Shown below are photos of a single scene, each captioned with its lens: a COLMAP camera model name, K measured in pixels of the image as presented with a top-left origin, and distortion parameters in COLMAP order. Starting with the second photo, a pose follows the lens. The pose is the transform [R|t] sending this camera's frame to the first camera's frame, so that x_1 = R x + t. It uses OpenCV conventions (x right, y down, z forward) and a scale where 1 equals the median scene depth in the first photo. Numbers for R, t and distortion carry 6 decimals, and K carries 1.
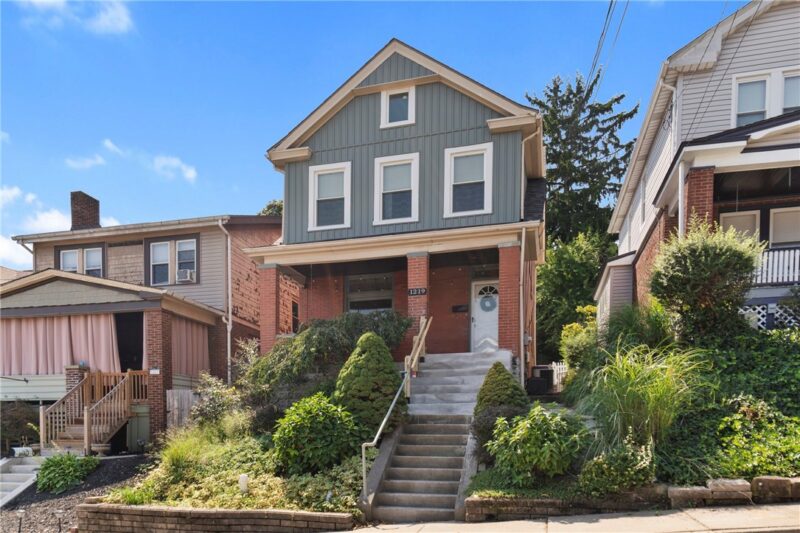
lens RADIAL K [[505.3, 0, 400.0], [0, 505.3, 266.5], [0, 0, 1]] dist [-0.001721, 0.000717]
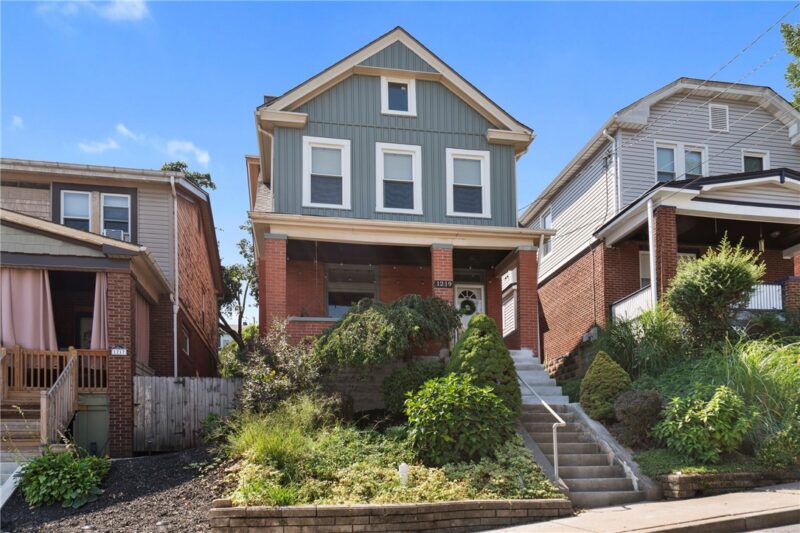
lens RADIAL K [[508.1, 0, 400.0], [0, 508.1, 266.5], [0, 0, 1]] dist [0.002854, 0.000163]
pose [[0.920400, 0.123502, 0.370960, -0.335825], [-0.106534, 0.992118, -0.065975, 0.073839], [-0.376184, 0.021203, 0.926302, 0.112646]]
